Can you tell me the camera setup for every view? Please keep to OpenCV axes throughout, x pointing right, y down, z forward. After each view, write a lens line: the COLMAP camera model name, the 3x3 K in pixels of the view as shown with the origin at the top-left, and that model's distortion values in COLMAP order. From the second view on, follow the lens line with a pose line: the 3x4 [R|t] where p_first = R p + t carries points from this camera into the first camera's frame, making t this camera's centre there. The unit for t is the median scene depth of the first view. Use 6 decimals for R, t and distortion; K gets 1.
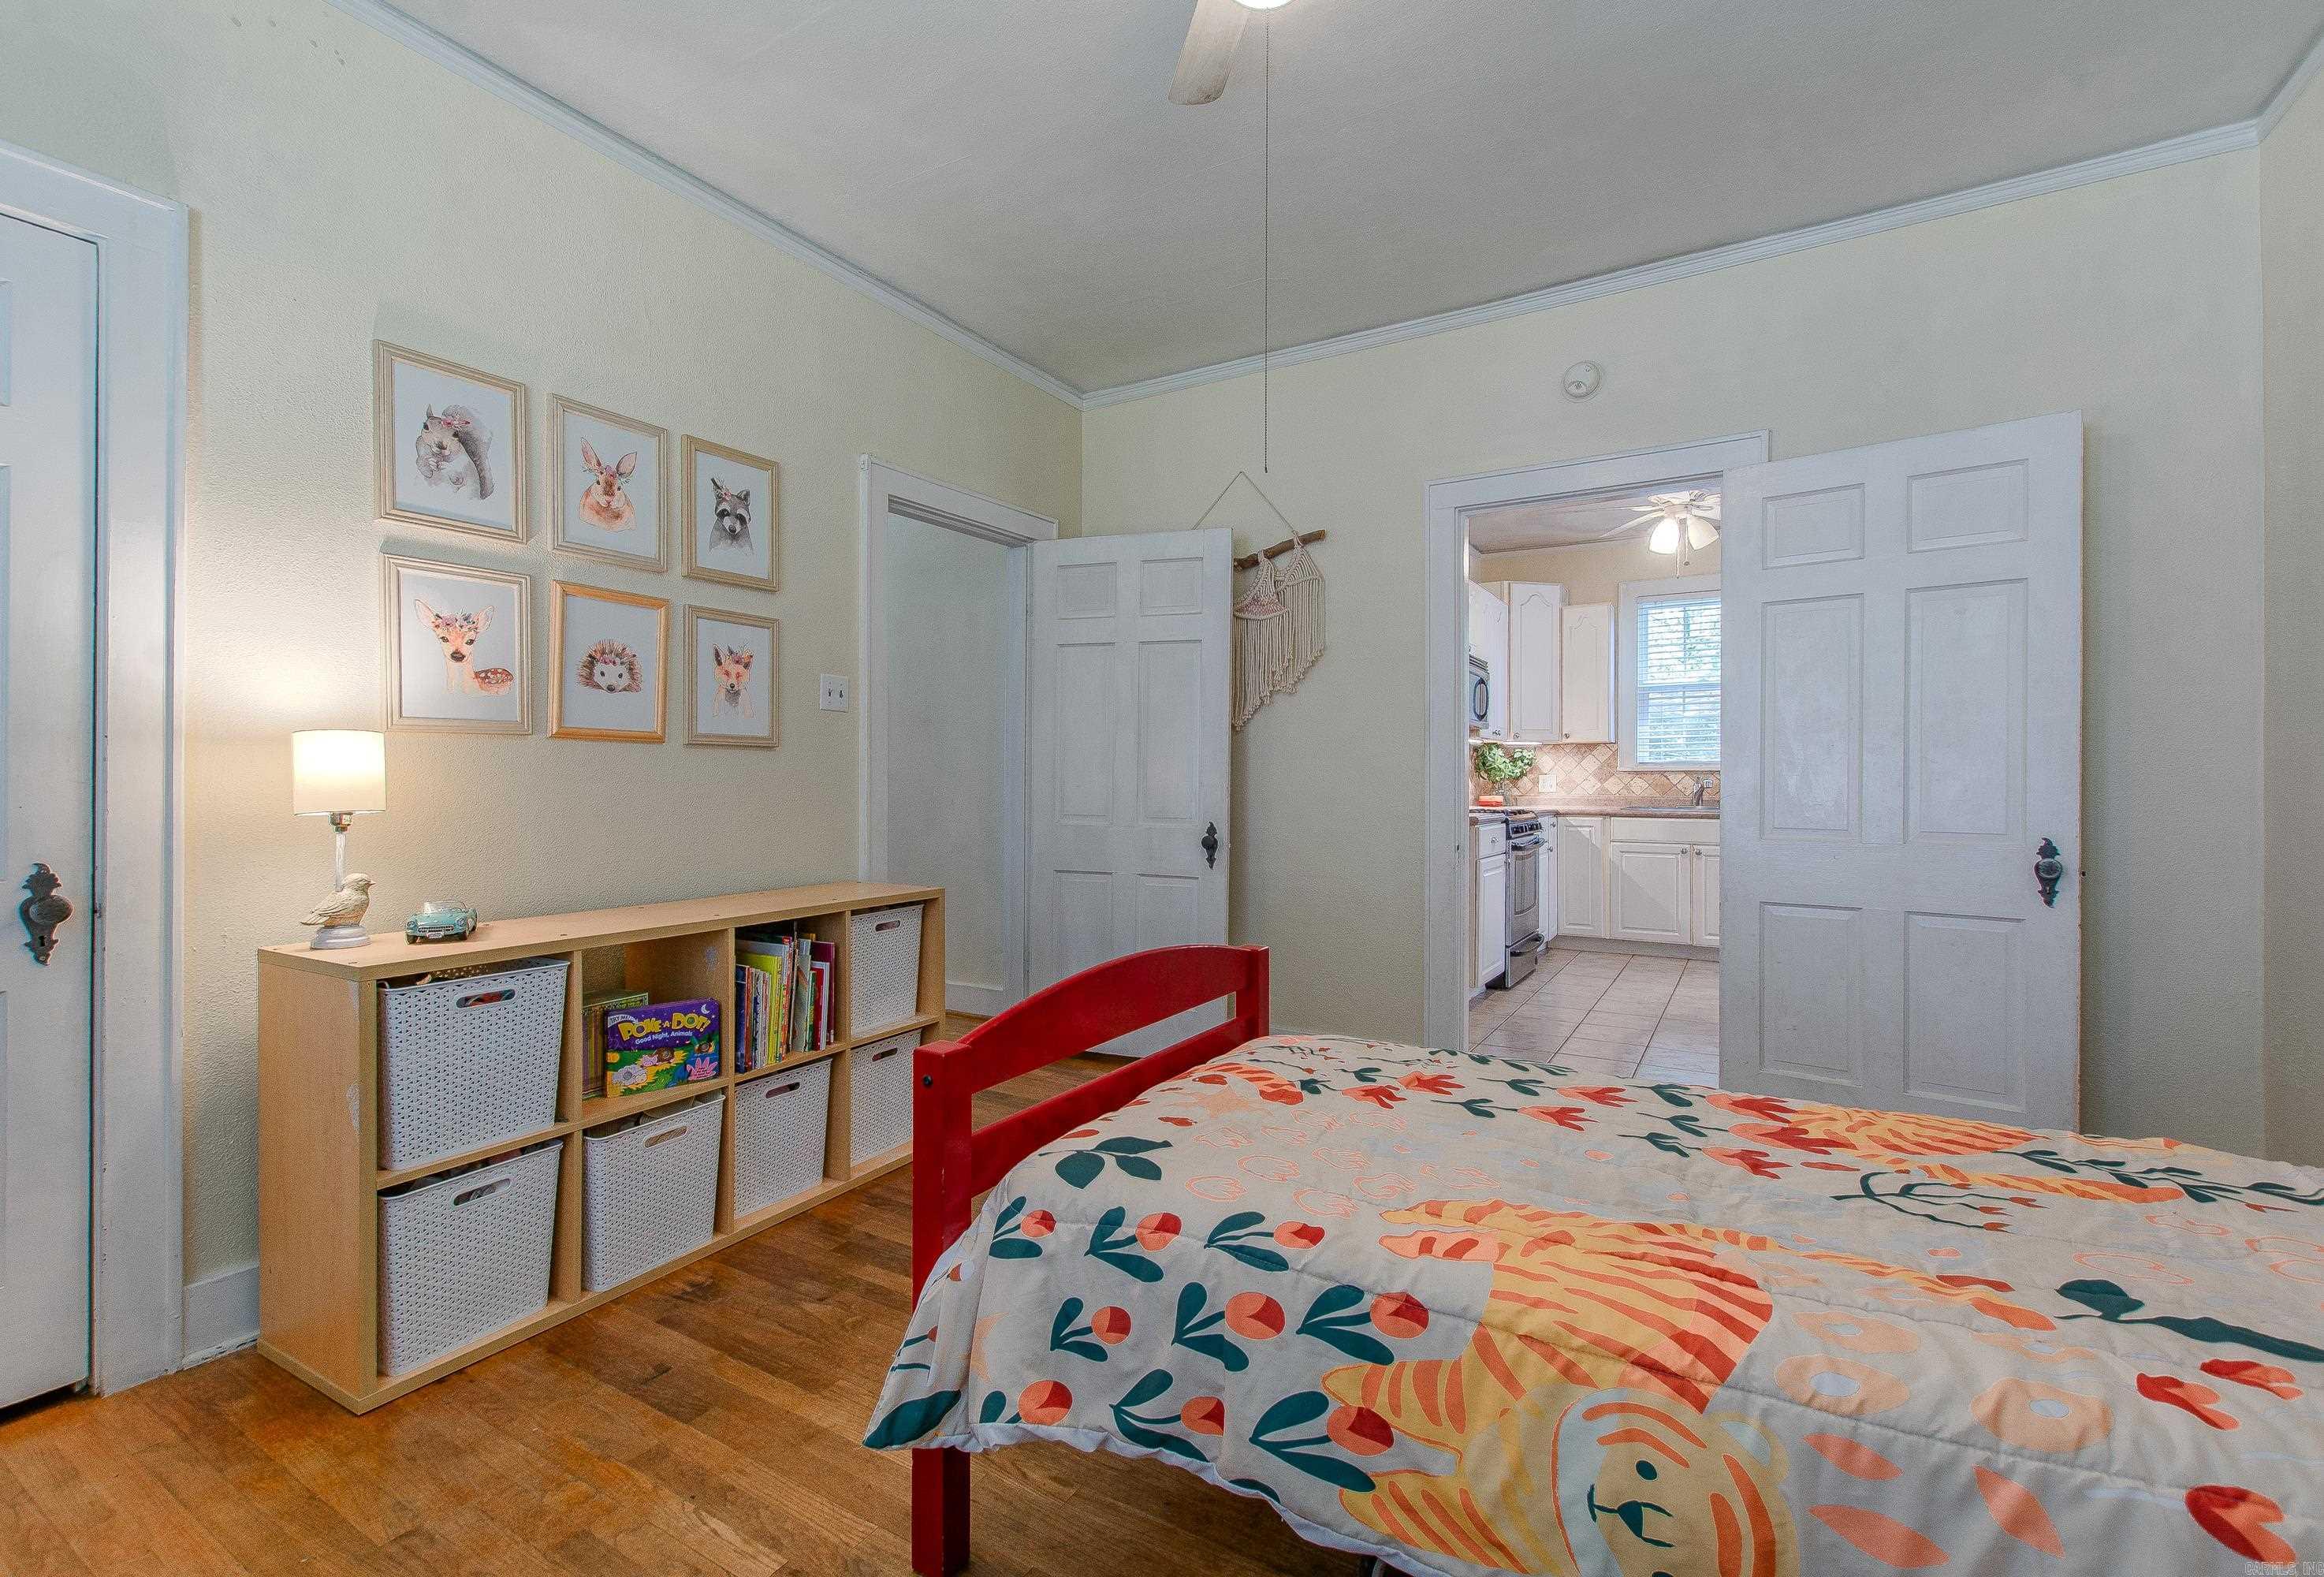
lens RADIAL K [[1027.0, 0, 1158.9], [0, 1027.0, 783.4], [0, 0, 1]] dist [0.008385, -0.004568]
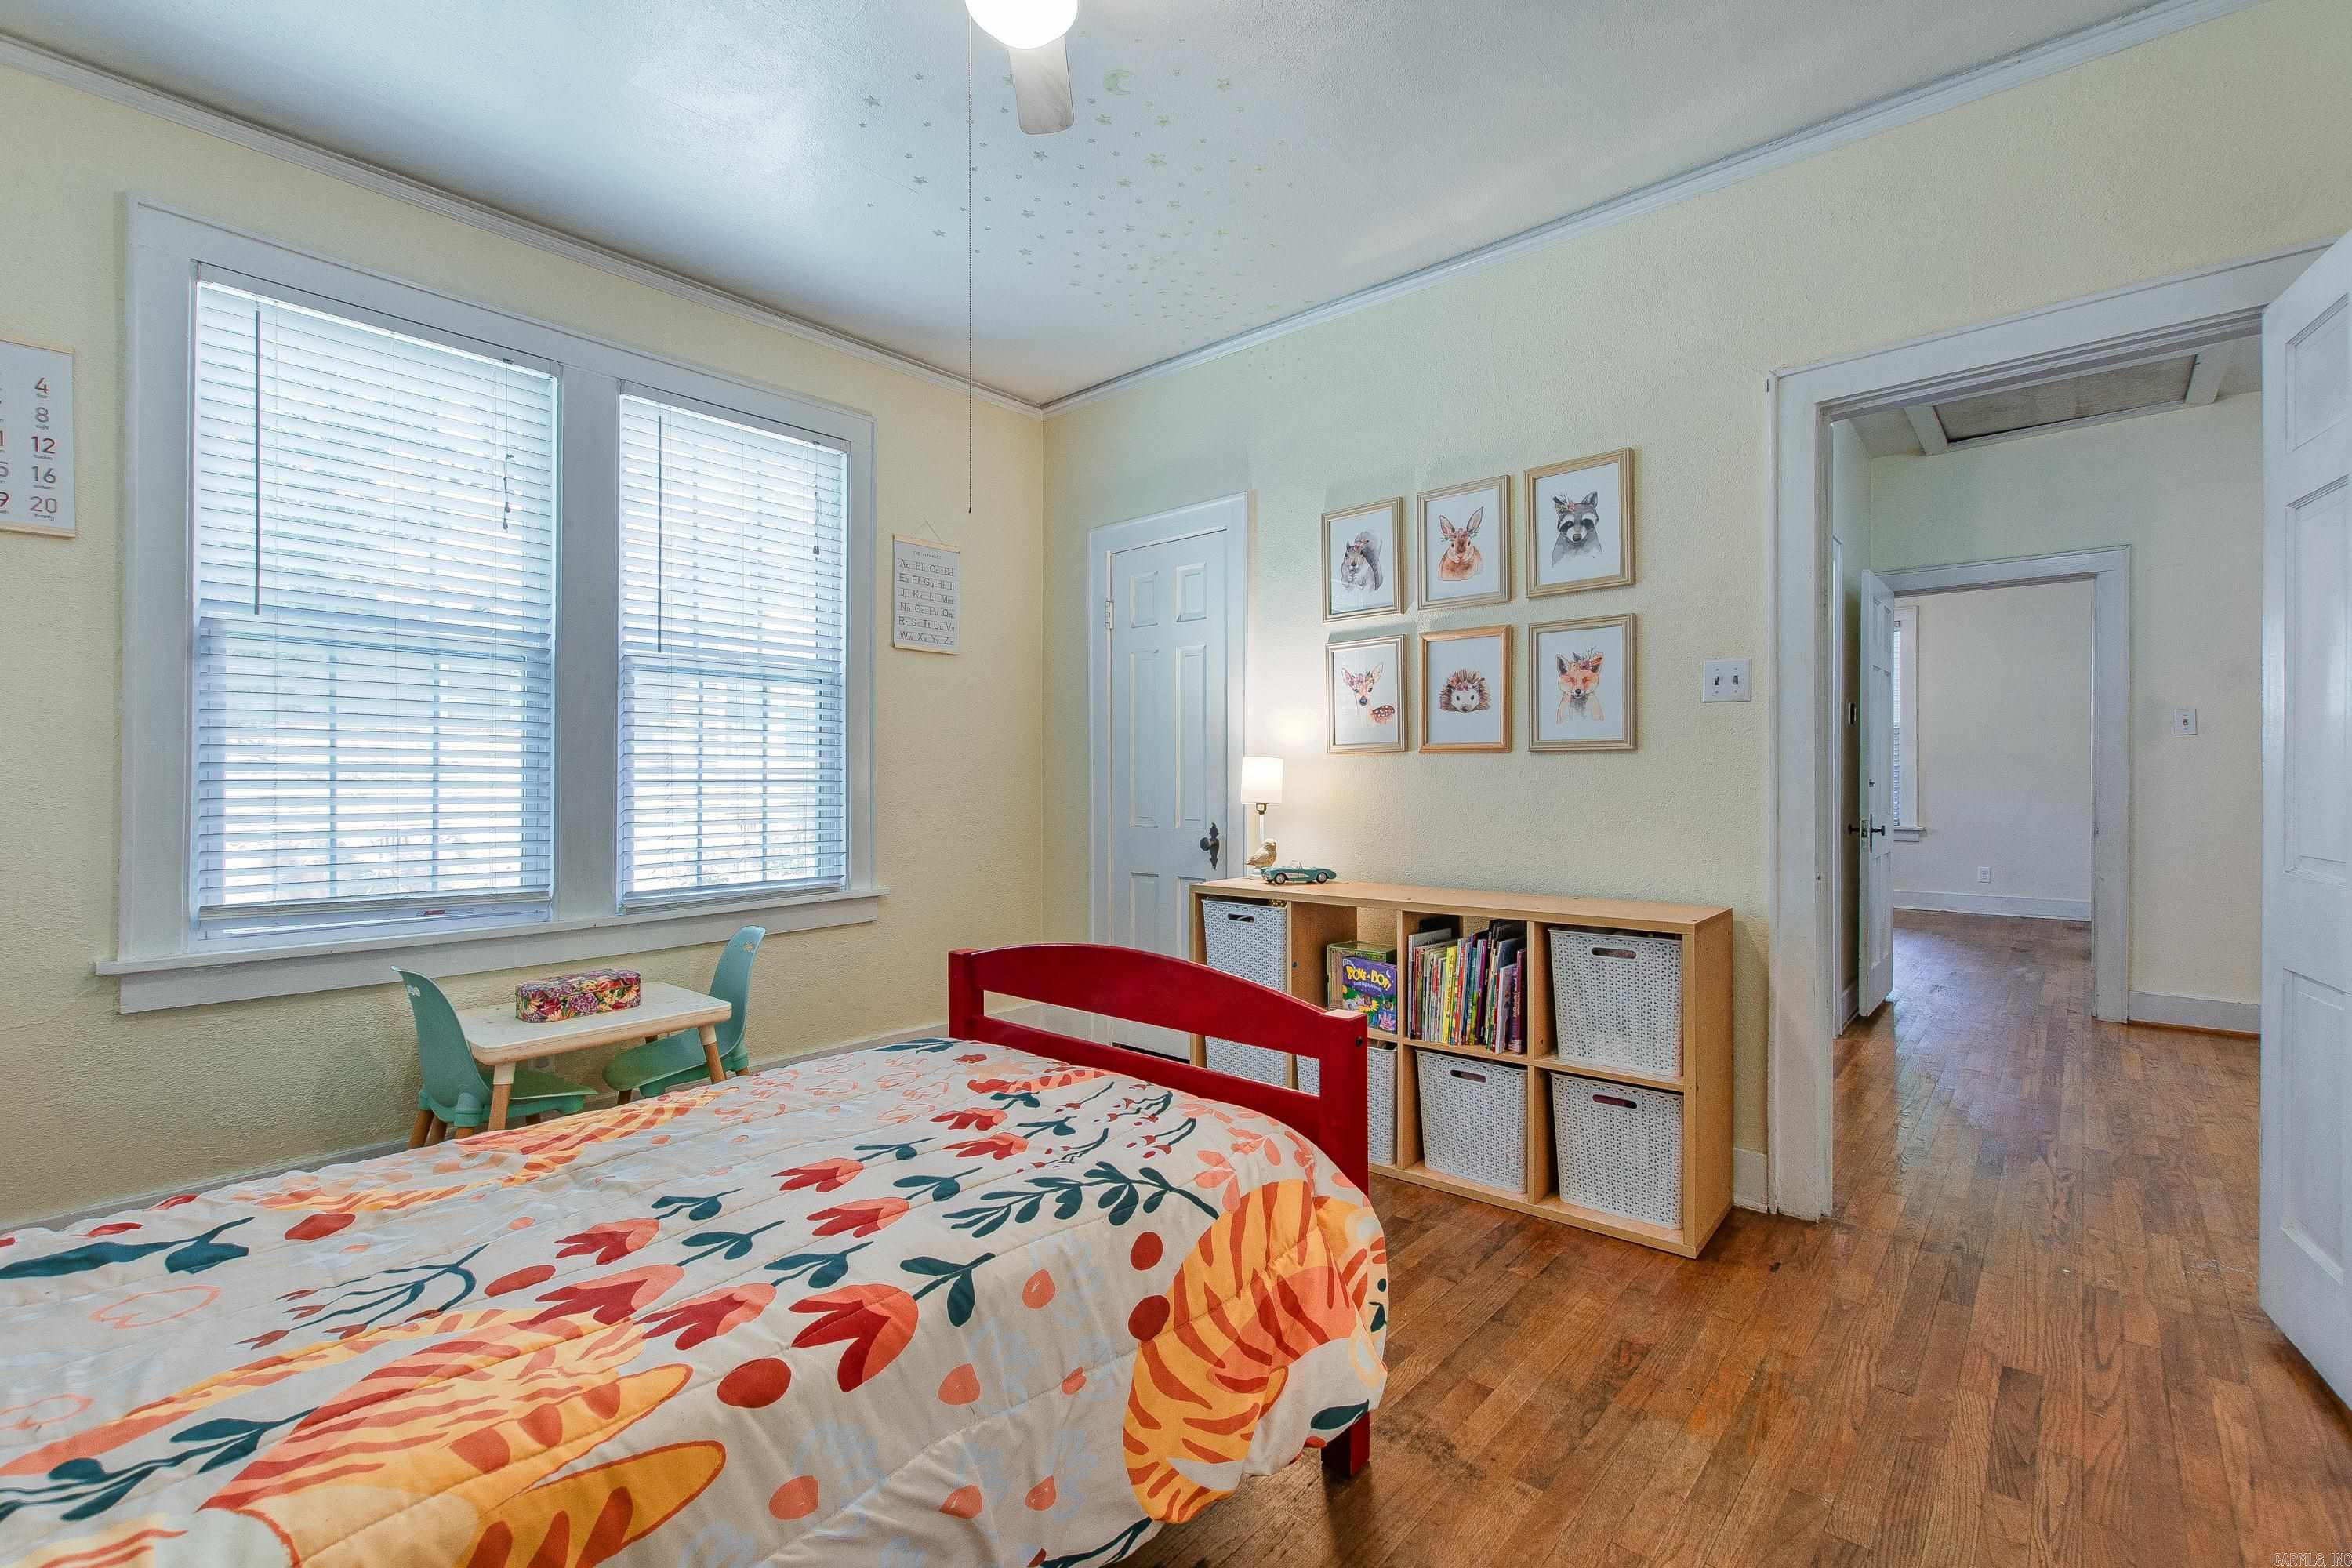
lens RADIAL K [[1023.7, 0, 1185.0], [0, 1023.7, 779.2], [0, 0, 1]] dist [0.005166, -0.003374]
pose [[-0.161754, -0.004527, -0.986821, 0.783209], [-0.001339, 0.999990, -0.004368, -0.004286], [0.986830, 0.000615, -0.161759, 0.948403]]
